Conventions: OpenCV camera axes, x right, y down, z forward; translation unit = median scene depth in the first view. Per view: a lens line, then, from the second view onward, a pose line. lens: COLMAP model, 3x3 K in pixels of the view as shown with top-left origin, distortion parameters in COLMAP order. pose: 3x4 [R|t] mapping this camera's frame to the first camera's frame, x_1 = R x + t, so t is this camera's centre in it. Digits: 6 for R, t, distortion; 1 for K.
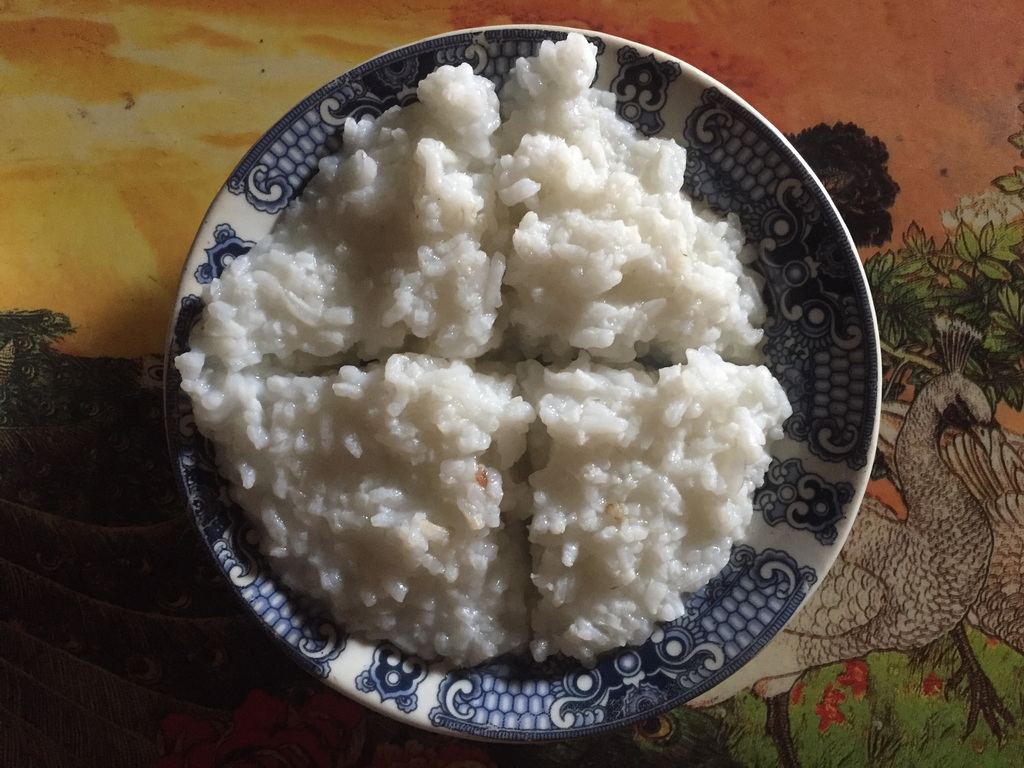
lens RADIAL K [[855.6, 0, 512.0], [0, 855.6, 384.0], [0, 0, 1]] dist [0.090143, -0.141915]
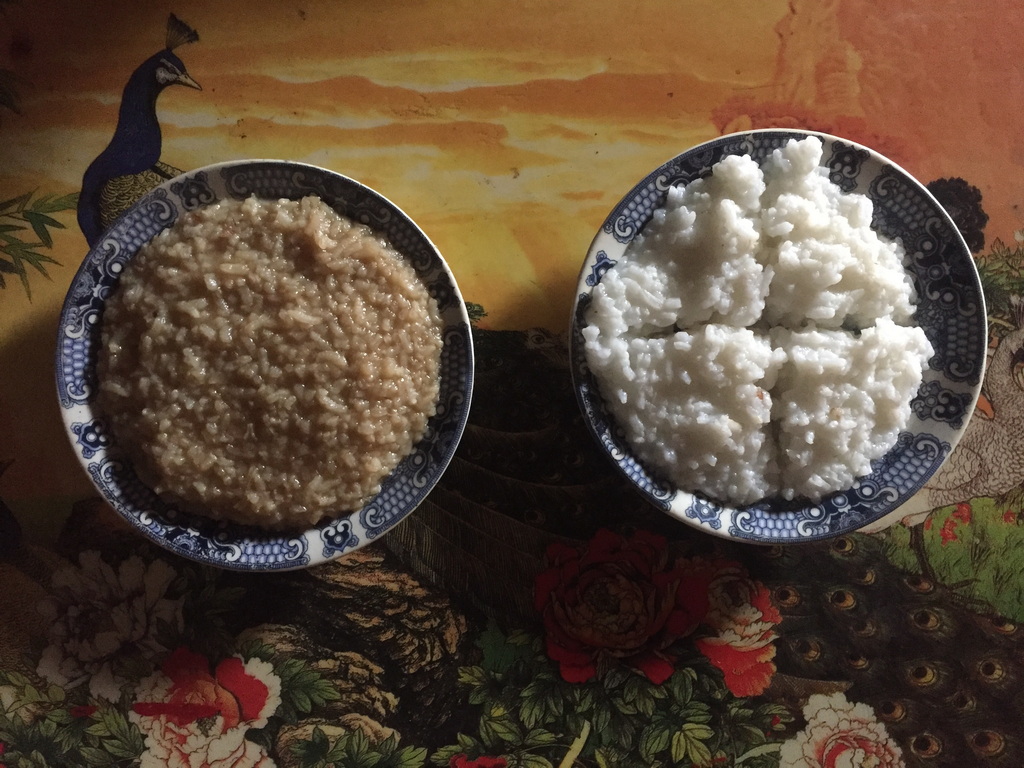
lens RADIAL K [[855.6, 0, 512.0], [0, 855.6, 384.0], [0, 0, 1]] dist [0.090143, -0.141915]
pose [[0.999686, -0.020299, 0.014676, -0.544948], [0.019794, 0.999233, 0.033800, 0.018175], [-0.015350, -0.033499, 0.999321, -0.716393]]
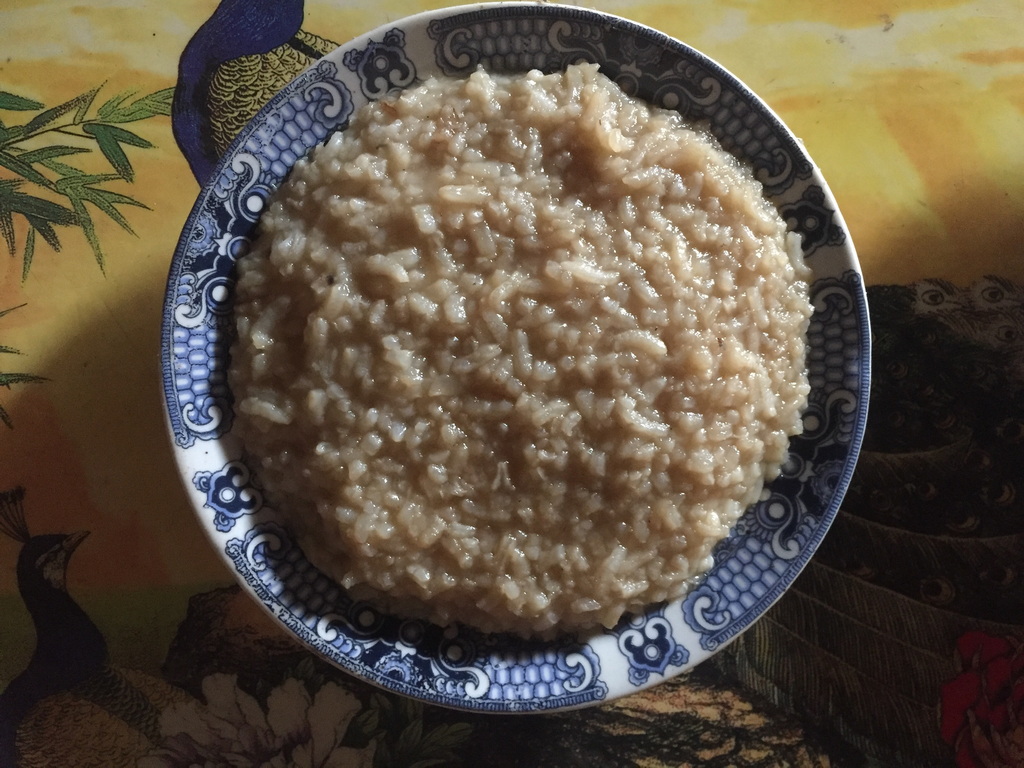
lens RADIAL K [[855.6, 0, 512.0], [0, 855.6, 384.0], [0, 0, 1]] dist [0.090143, -0.141915]
pose [[0.997987, -0.062628, 0.009956, -1.023473], [0.062057, 0.996825, 0.049890, 0.007131], [-0.013048, -0.049171, 0.998705, 0.005568]]
